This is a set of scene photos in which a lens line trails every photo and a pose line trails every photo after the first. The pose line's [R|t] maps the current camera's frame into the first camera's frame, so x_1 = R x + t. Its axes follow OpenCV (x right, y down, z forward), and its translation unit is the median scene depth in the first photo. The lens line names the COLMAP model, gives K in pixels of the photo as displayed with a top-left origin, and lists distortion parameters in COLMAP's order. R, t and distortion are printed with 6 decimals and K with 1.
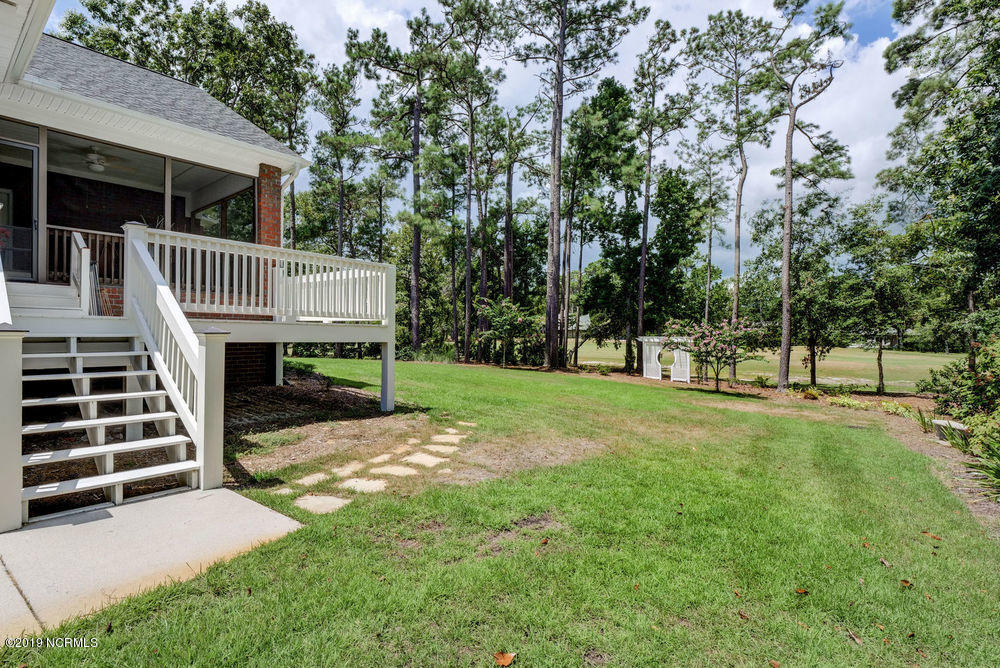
lens RADIAL K [[485.7, 0, 497.2], [0, 485.7, 335.6], [0, 0, 1]] dist [-0.013472, -0.000795]
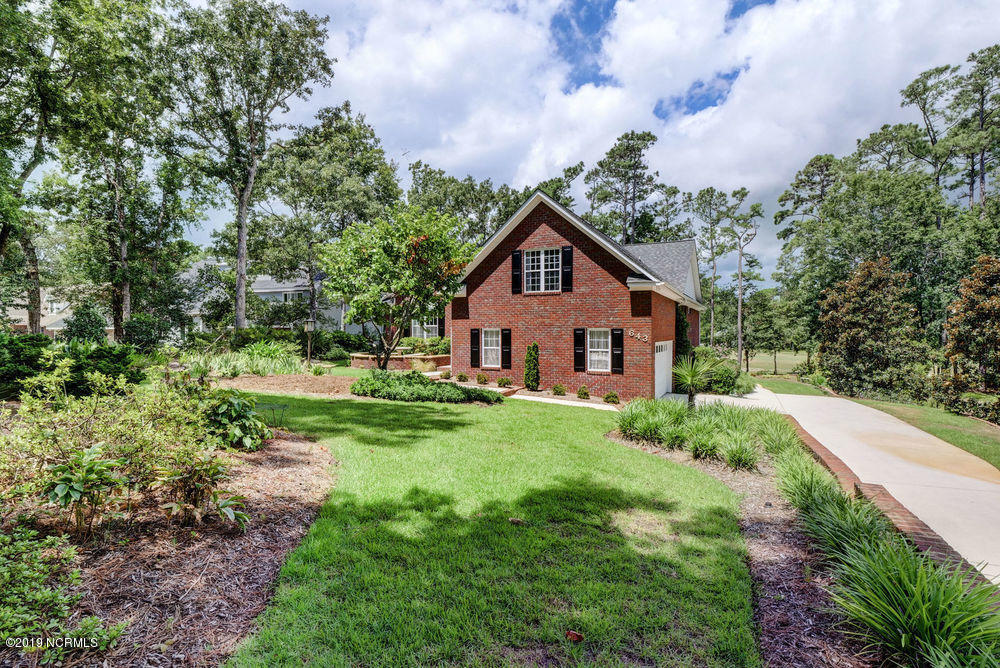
lens RADIAL K [[485.7, 0, 497.2], [0, 485.7, 335.6], [0, 0, 1]] dist [-0.013472, -0.000795]
pose [[0.976021, -0.005629, 0.217606, -0.782178], [0.005125, 0.999983, 0.002882, -0.063479], [-0.217618, -0.001698, 0.976032, -0.752150]]
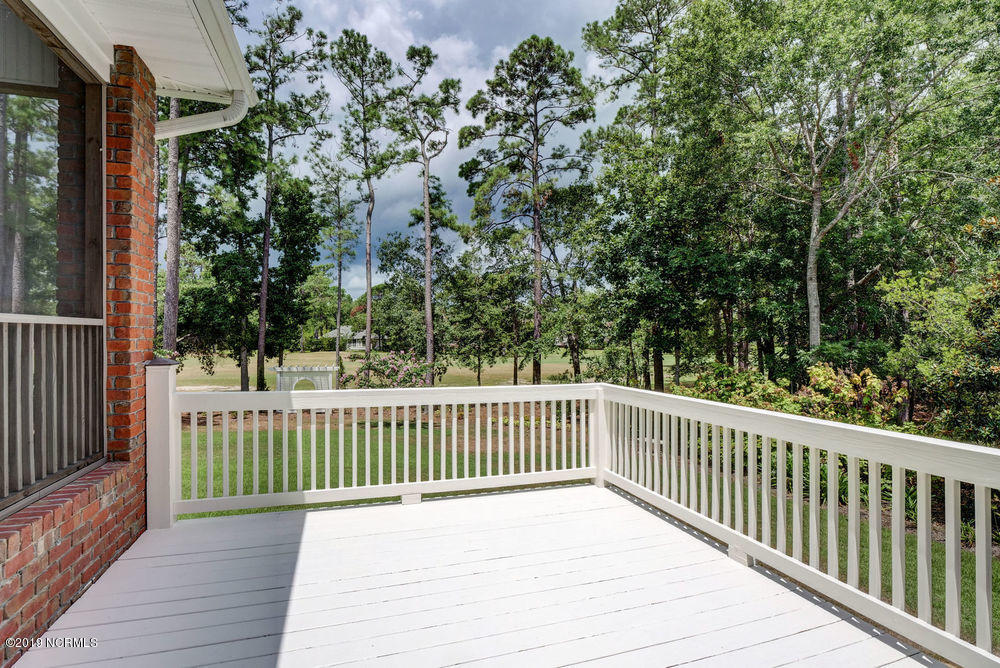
lens RADIAL K [[485.7, 0, 497.2], [0, 485.7, 335.6], [0, 0, 1]] dist [-0.013472, -0.000795]
pose [[0.534874, -0.011154, 0.844858, -0.202800], [0.007029, 0.999937, 0.008751, -0.056617], [-0.844903, 0.001258, 0.534919, 0.210453]]
